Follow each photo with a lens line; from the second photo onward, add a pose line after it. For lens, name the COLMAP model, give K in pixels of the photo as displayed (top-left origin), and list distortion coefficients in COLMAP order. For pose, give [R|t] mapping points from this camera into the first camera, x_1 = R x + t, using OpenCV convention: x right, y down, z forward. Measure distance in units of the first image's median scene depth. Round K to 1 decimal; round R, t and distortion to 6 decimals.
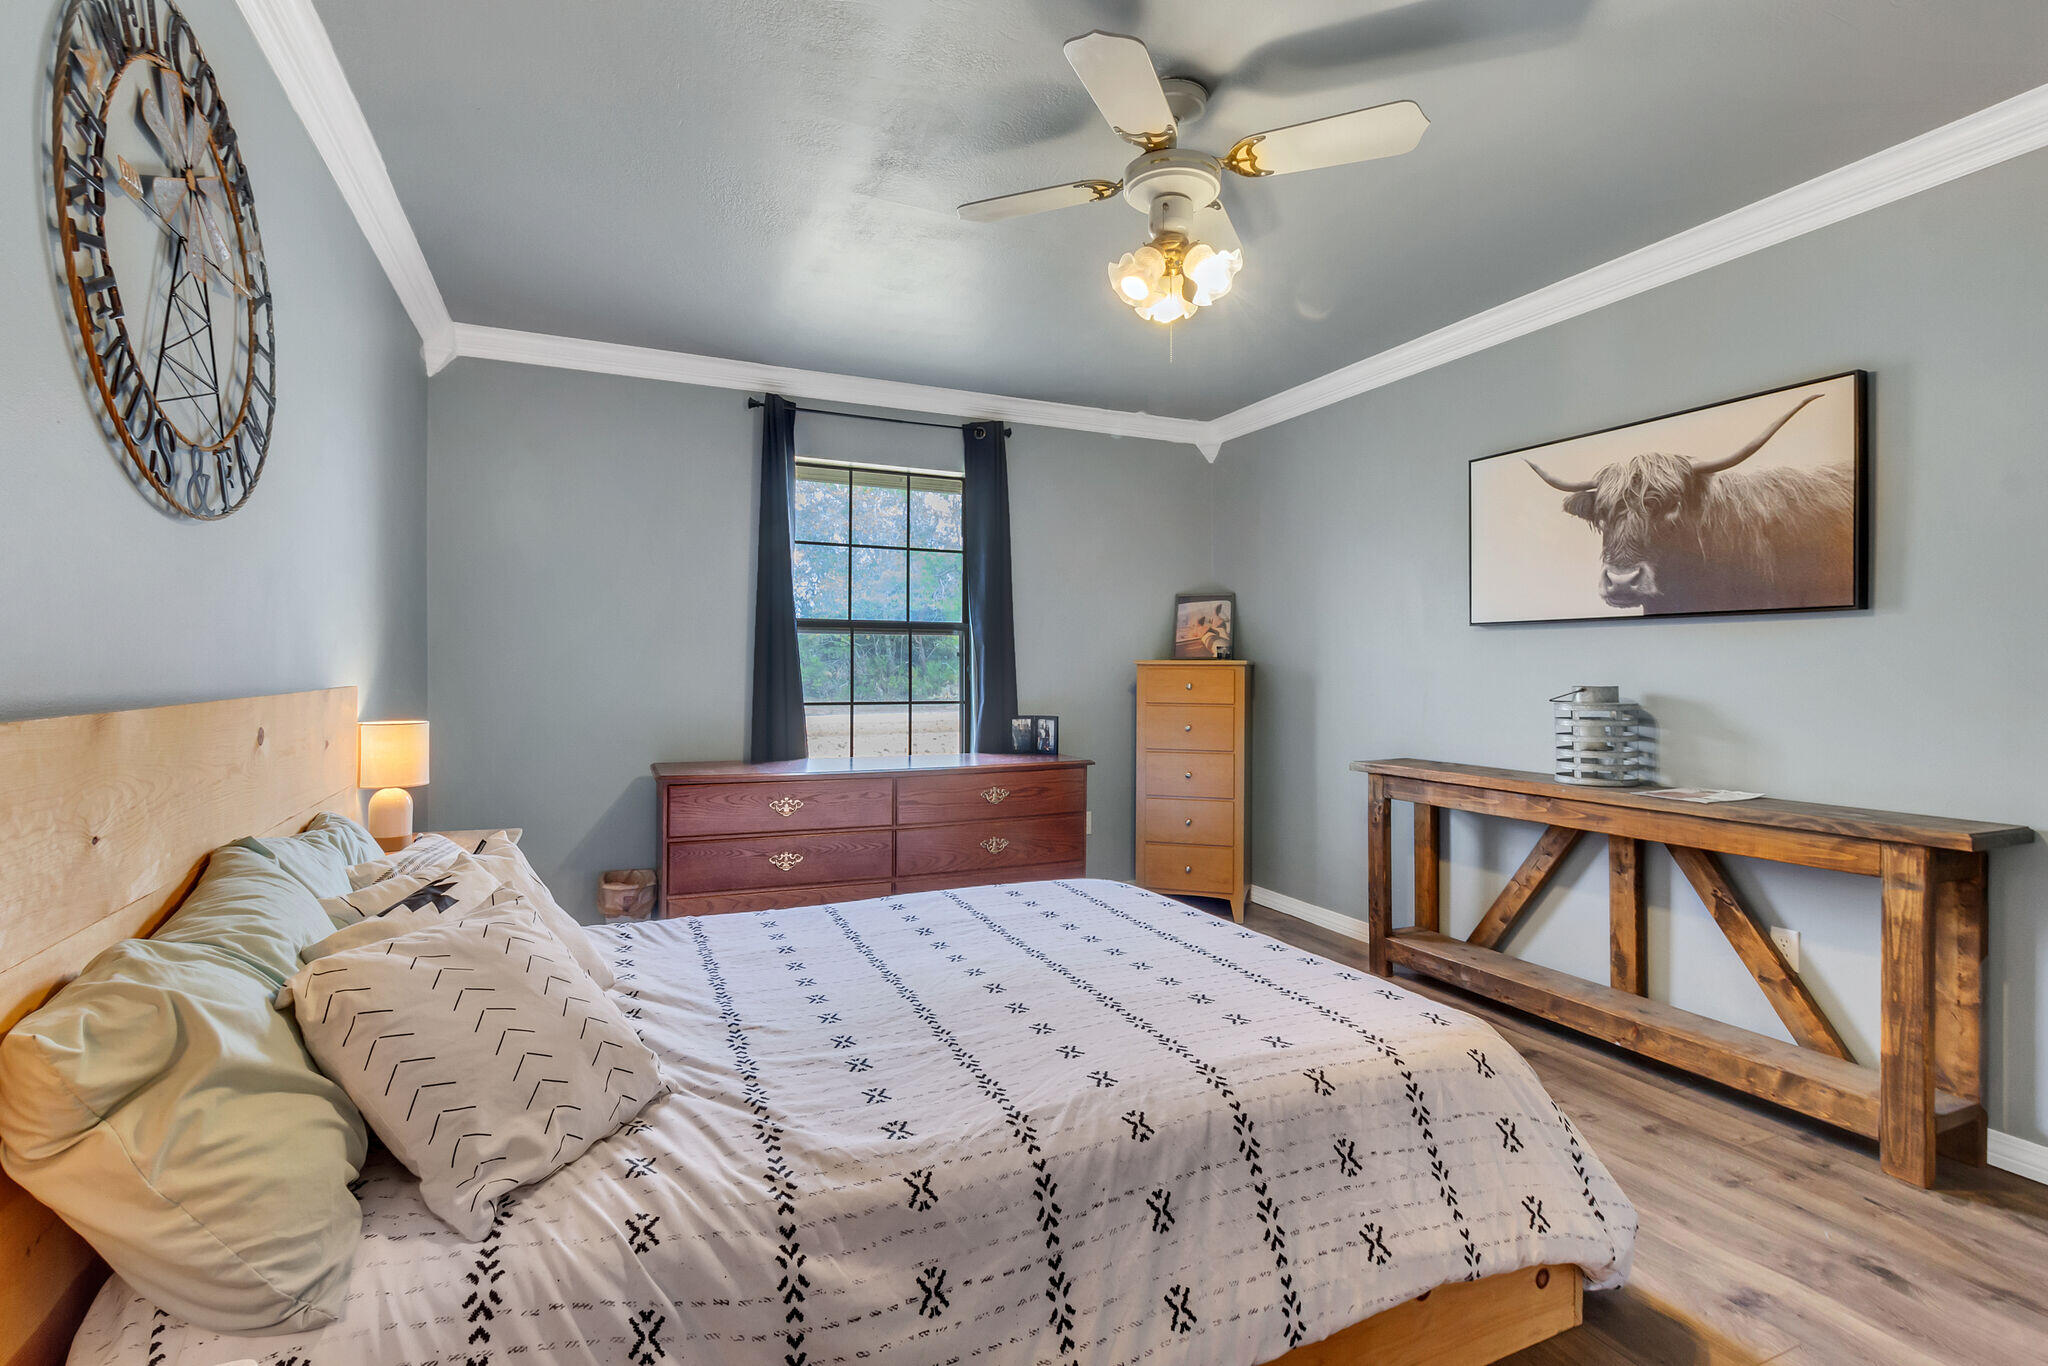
lens RADIAL K [[960.0, 0, 1018.8], [0, 960.0, 671.2], [0, 0, 1]] dist [0.002159, -0.000034]
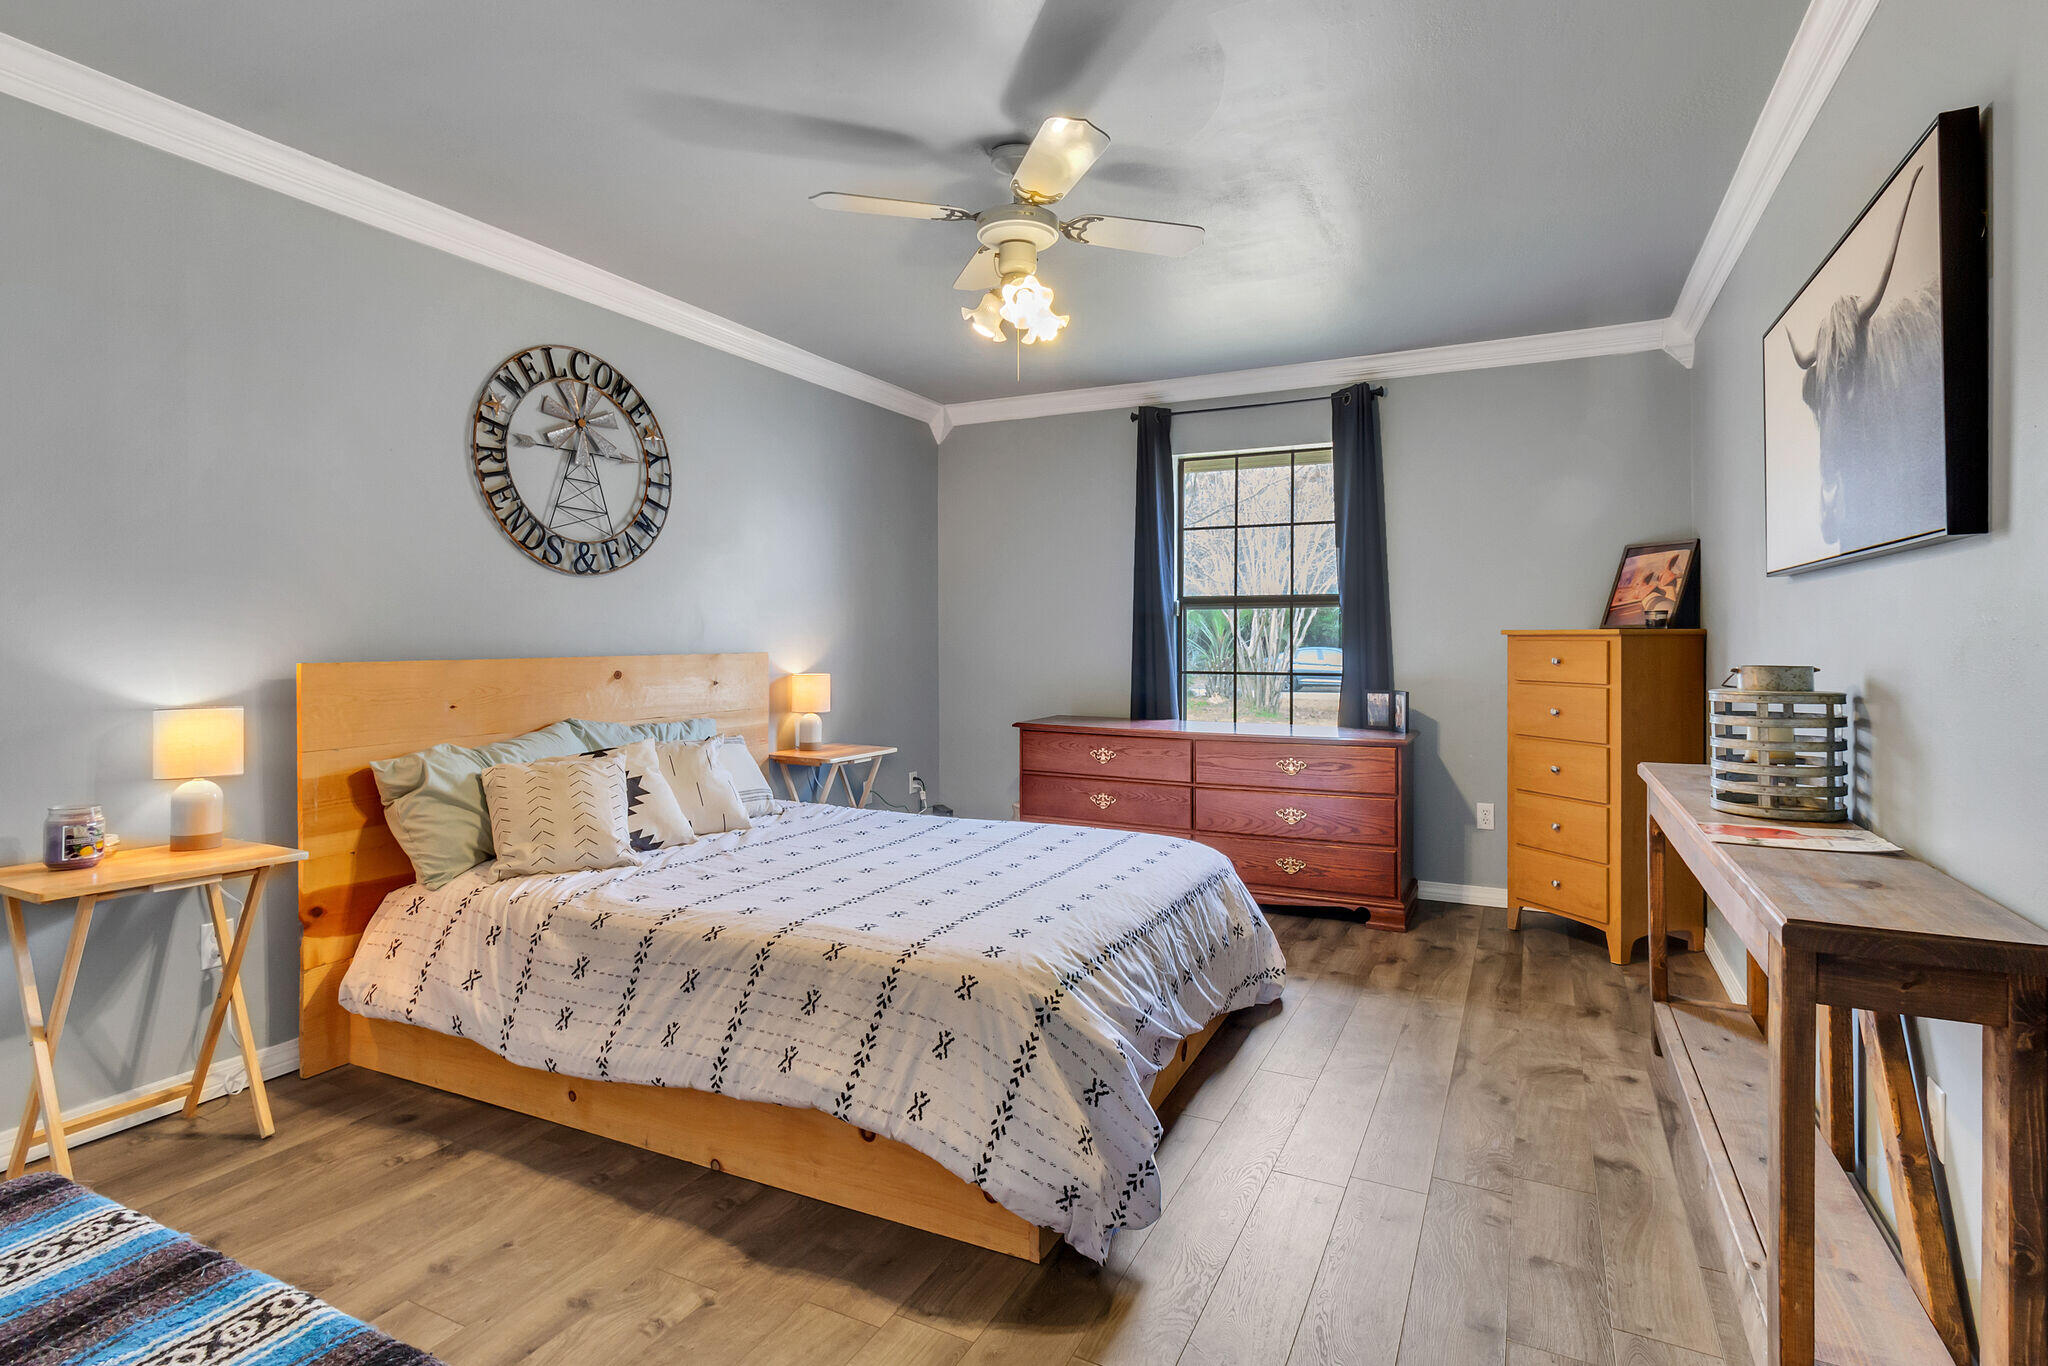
lens RADIAL K [[960.0, 0, 1007.0], [0, 960.0, 650.4], [0, 0, 1]] dist [0.002159, -0.000034]
pose [[0.641014, 0.005109, -0.767512, 0.527635], [0.001084, 0.999971, 0.007561, -0.000414], [0.767528, -0.005679, 0.640990, 0.116862]]
